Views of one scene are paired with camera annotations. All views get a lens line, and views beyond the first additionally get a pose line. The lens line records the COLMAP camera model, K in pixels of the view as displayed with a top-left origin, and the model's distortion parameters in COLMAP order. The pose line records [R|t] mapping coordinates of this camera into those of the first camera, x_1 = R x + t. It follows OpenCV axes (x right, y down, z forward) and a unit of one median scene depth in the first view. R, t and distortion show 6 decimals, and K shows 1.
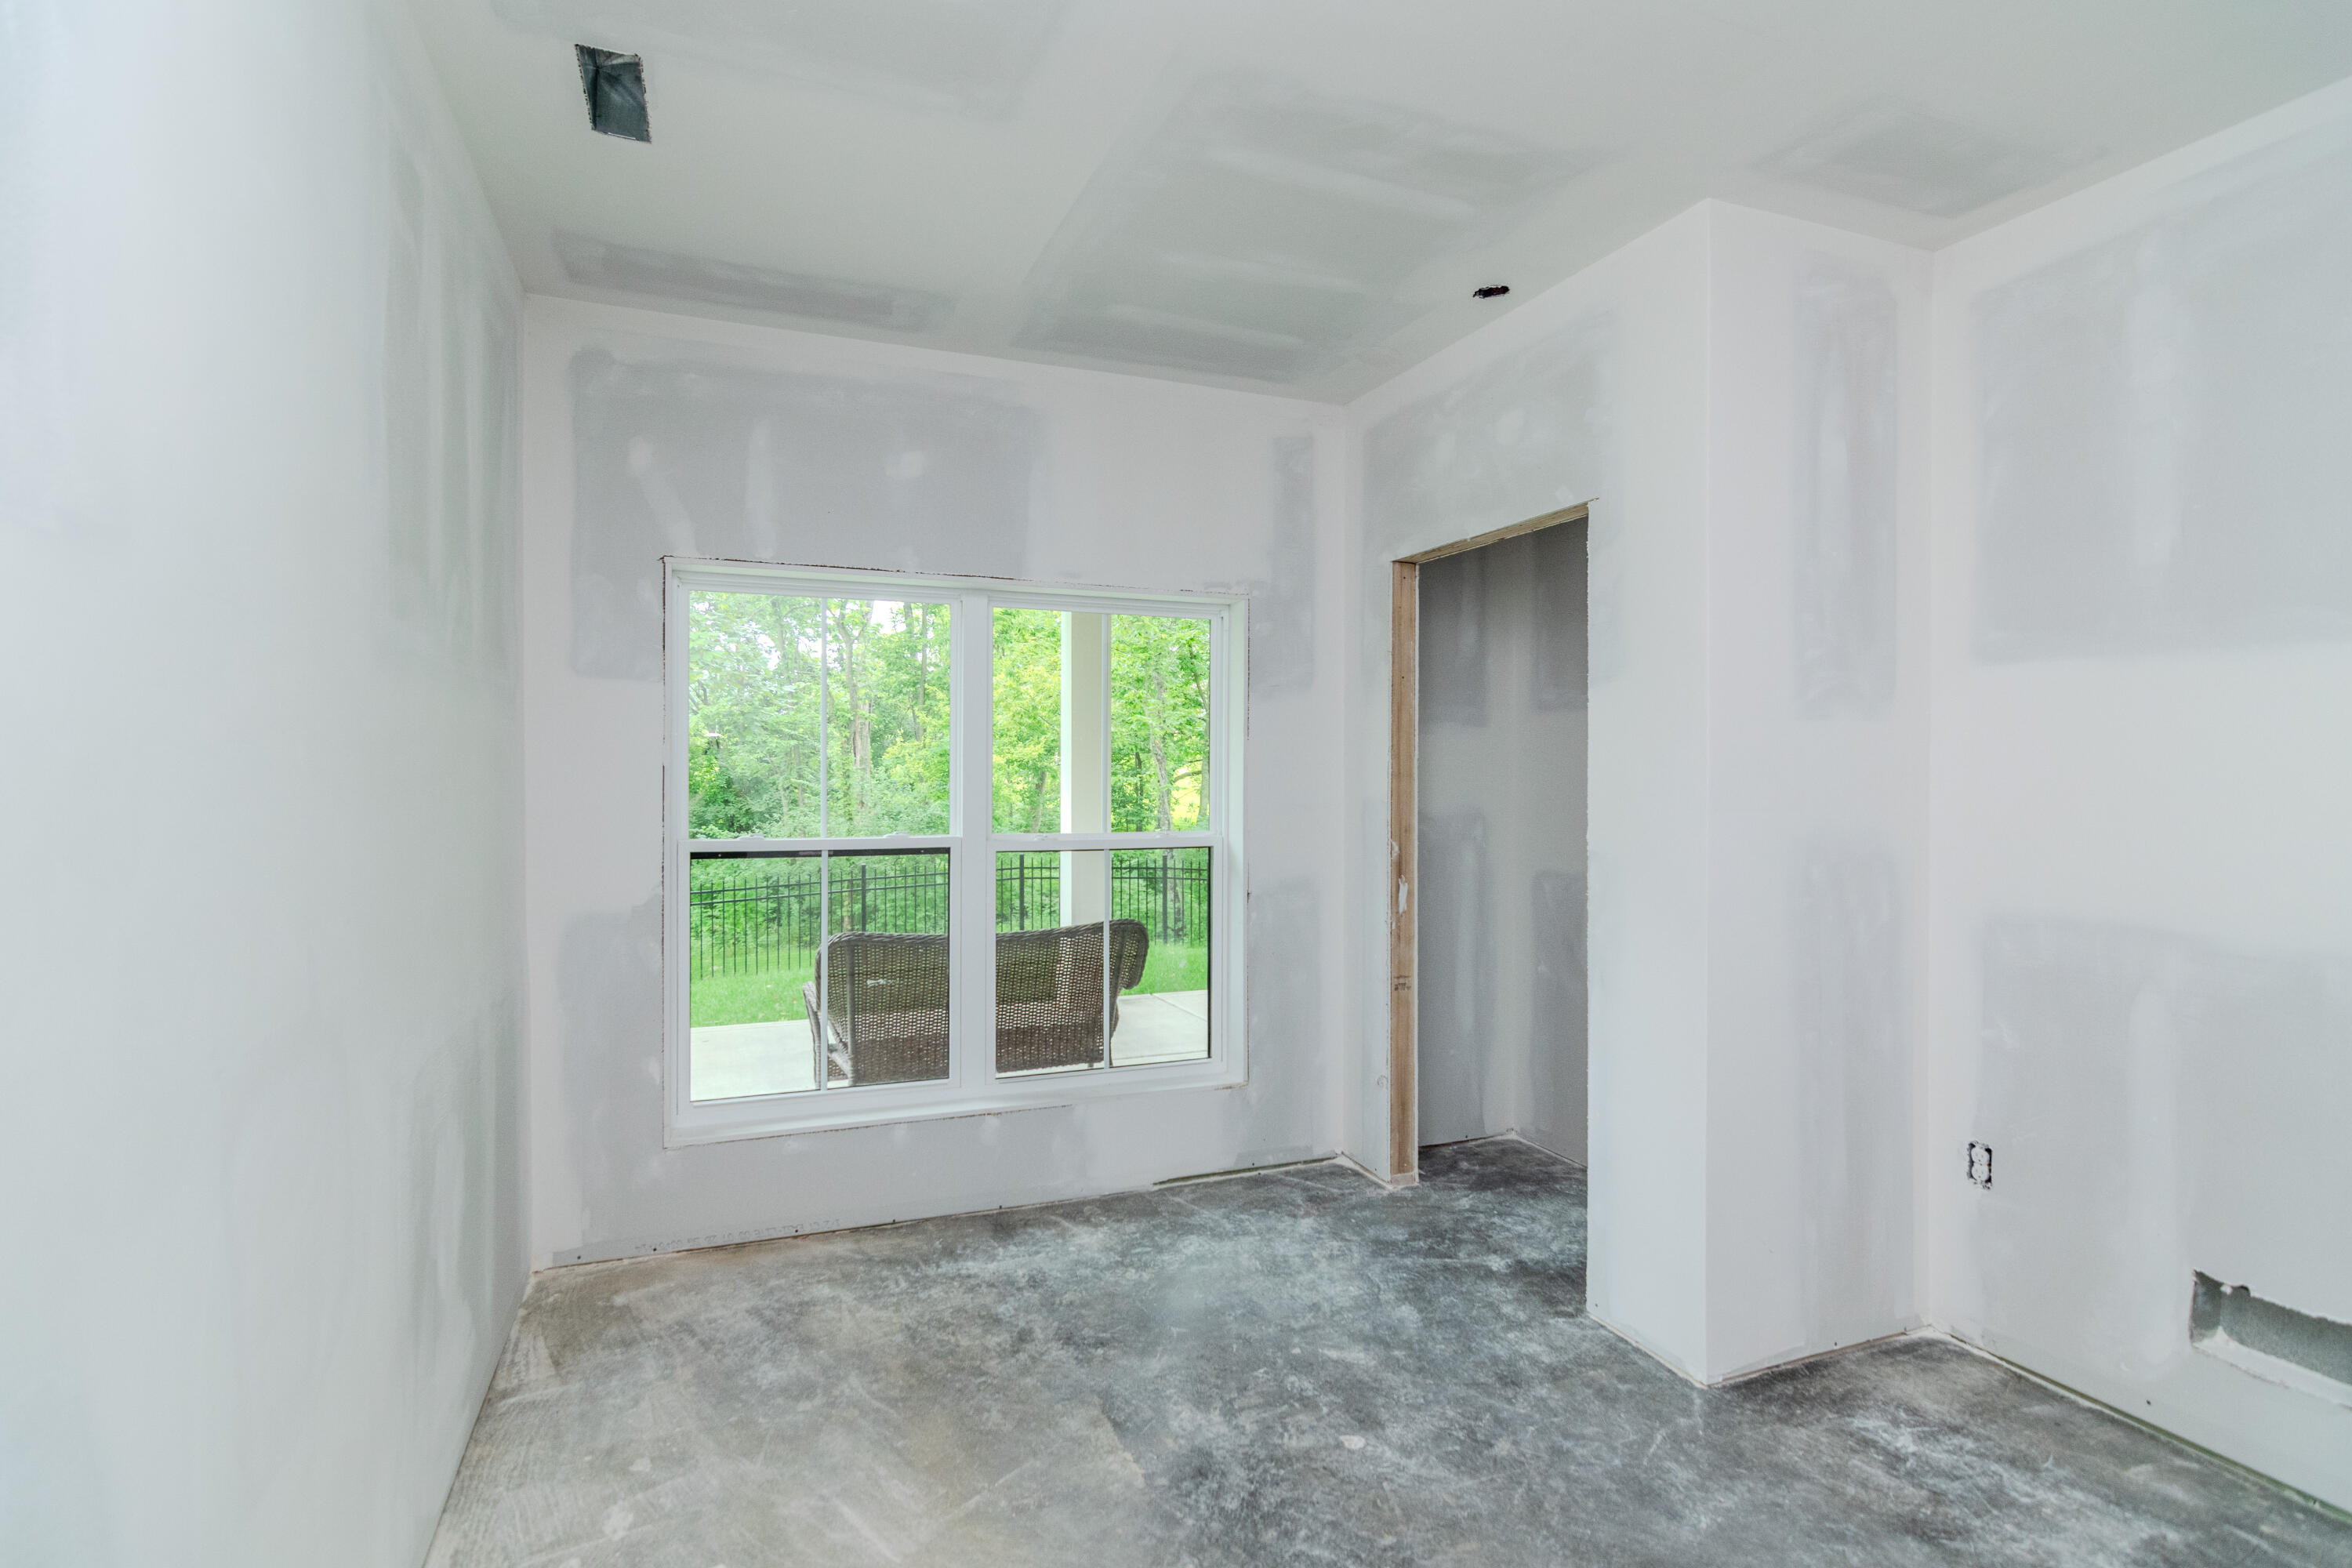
lens RADIAL K [[1207.2, 0, 1174.6], [0, 1207.2, 770.7], [0, 0, 1]] dist [-0.005358, -0.000960]
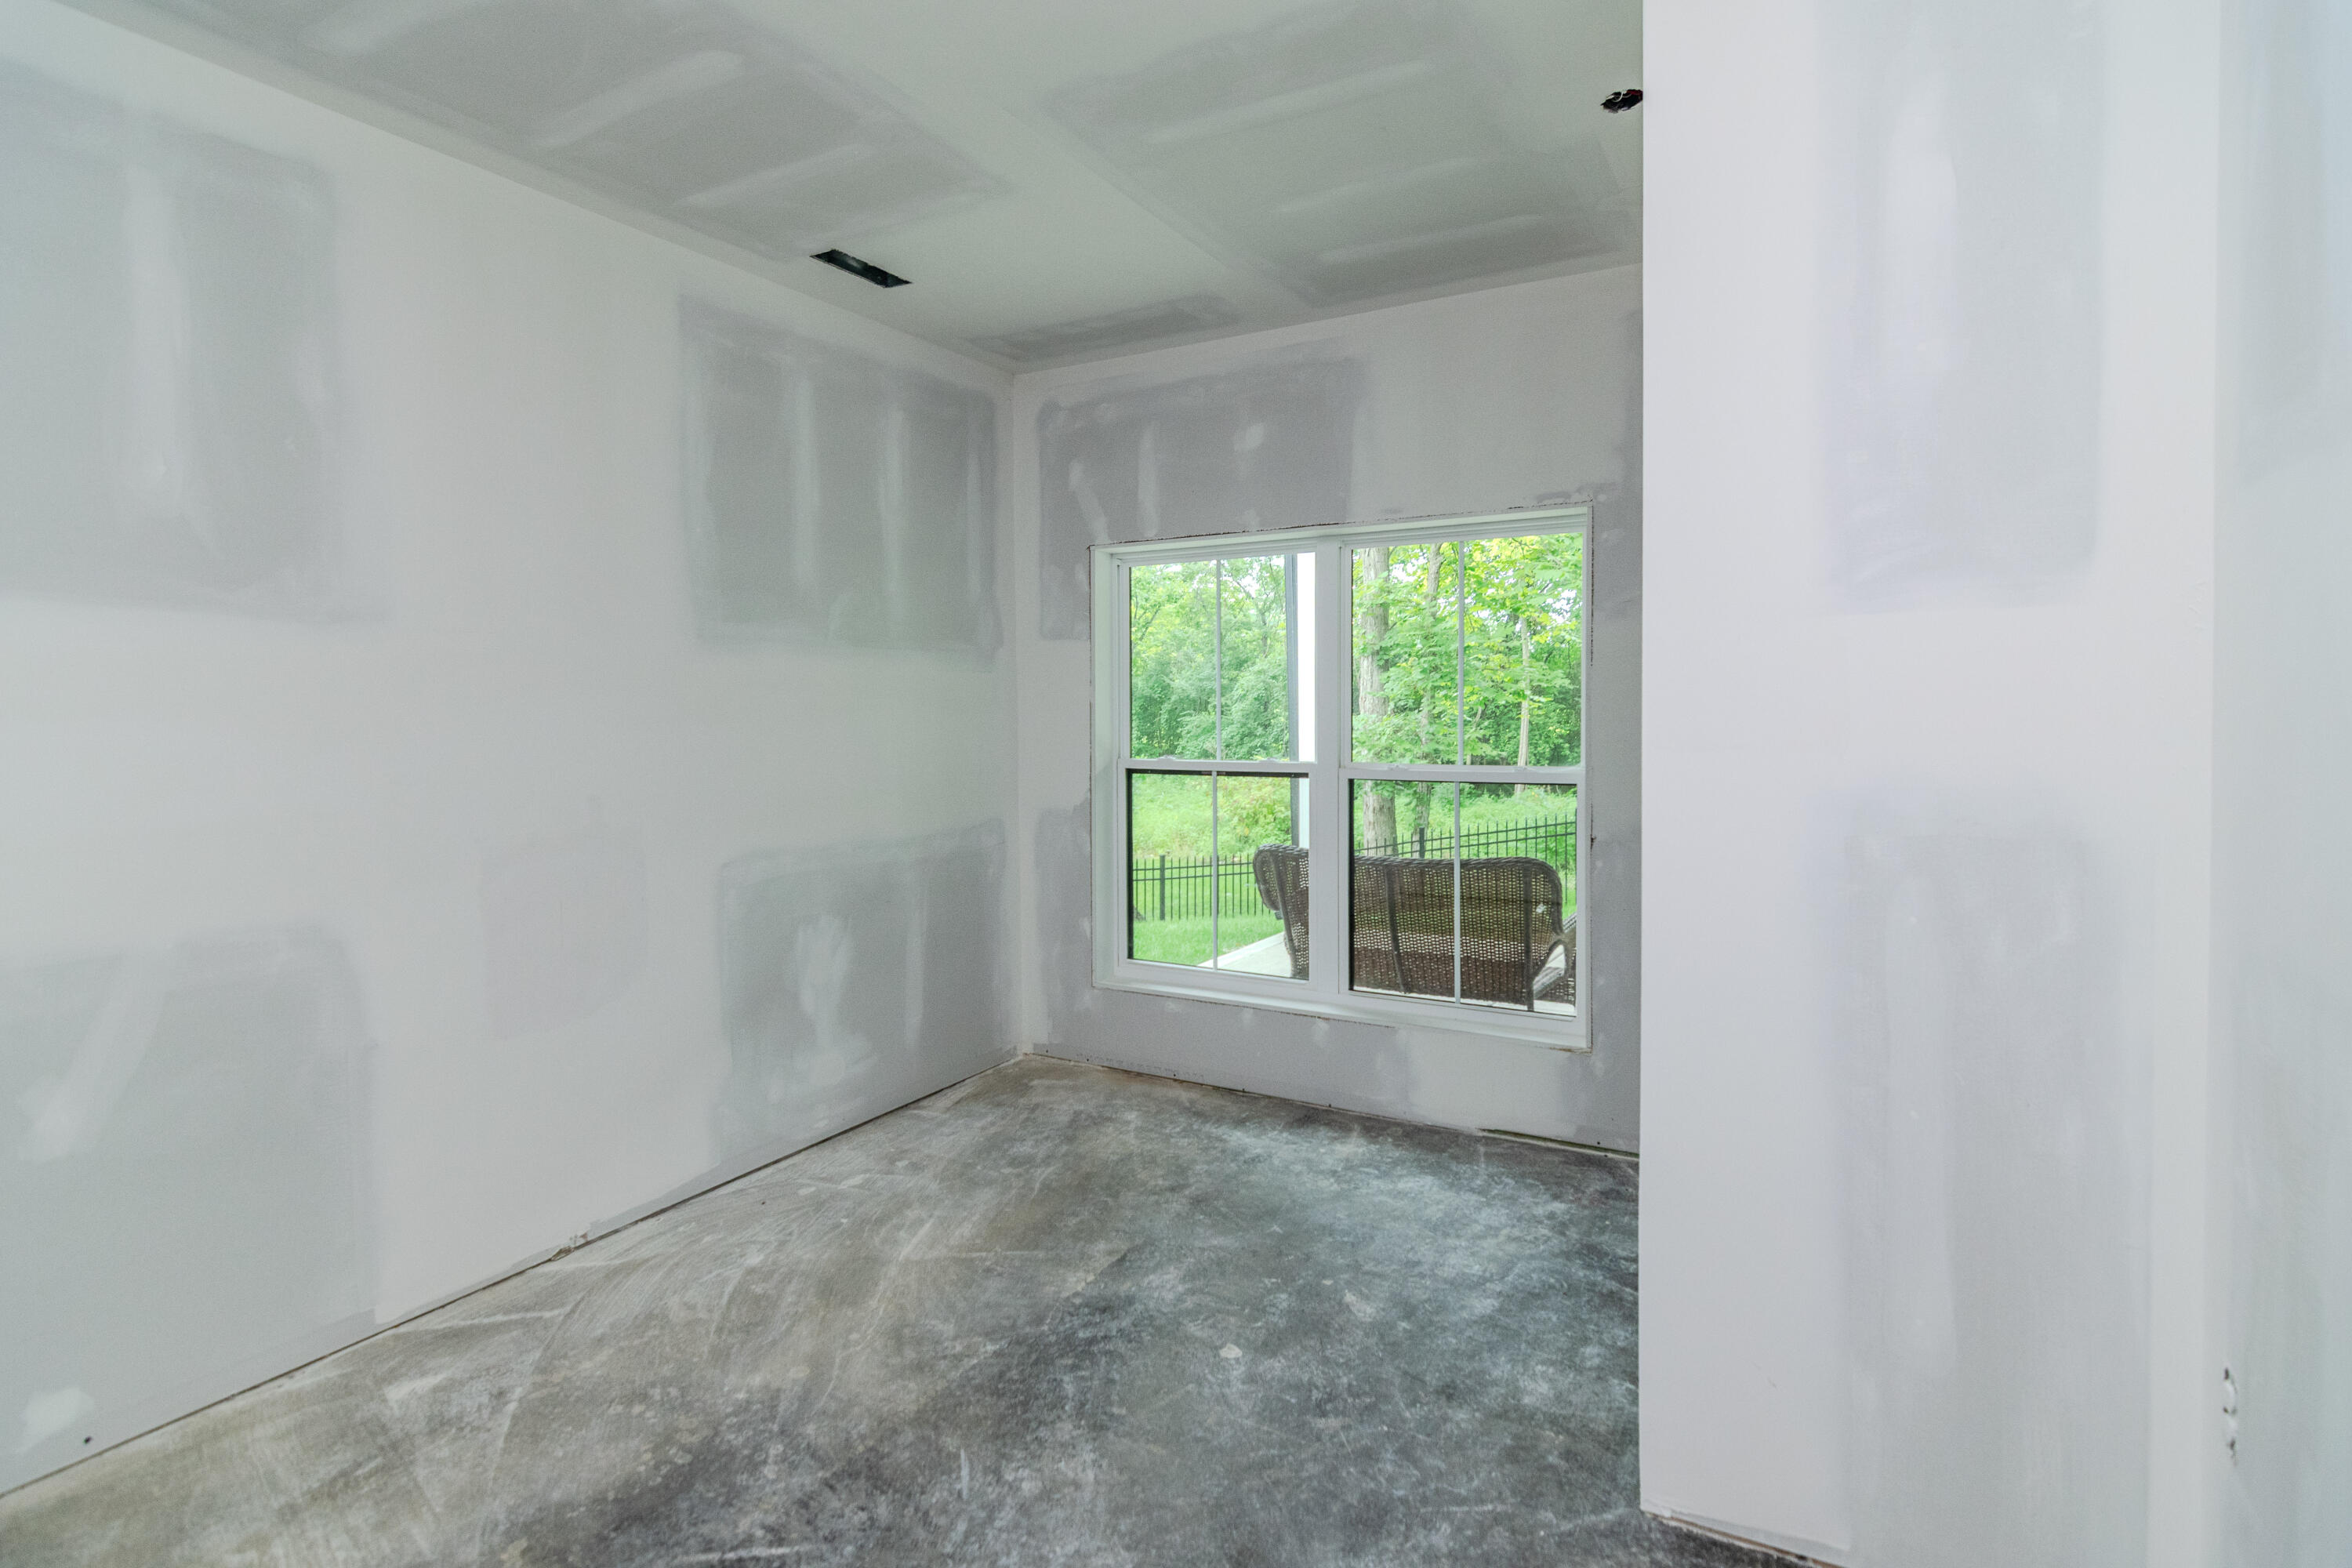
lens RADIAL K [[1239.7, 0, 1203.2], [0, 1239.7, 729.6], [0, 0, 1]] dist [-0.005156, -0.000666]
pose [[0.599190, 0.006157, -0.800583, 0.787251], [0.008146, 0.999872, 0.013787, 0.008723], [0.800565, -0.014782, 0.599063, 0.286096]]
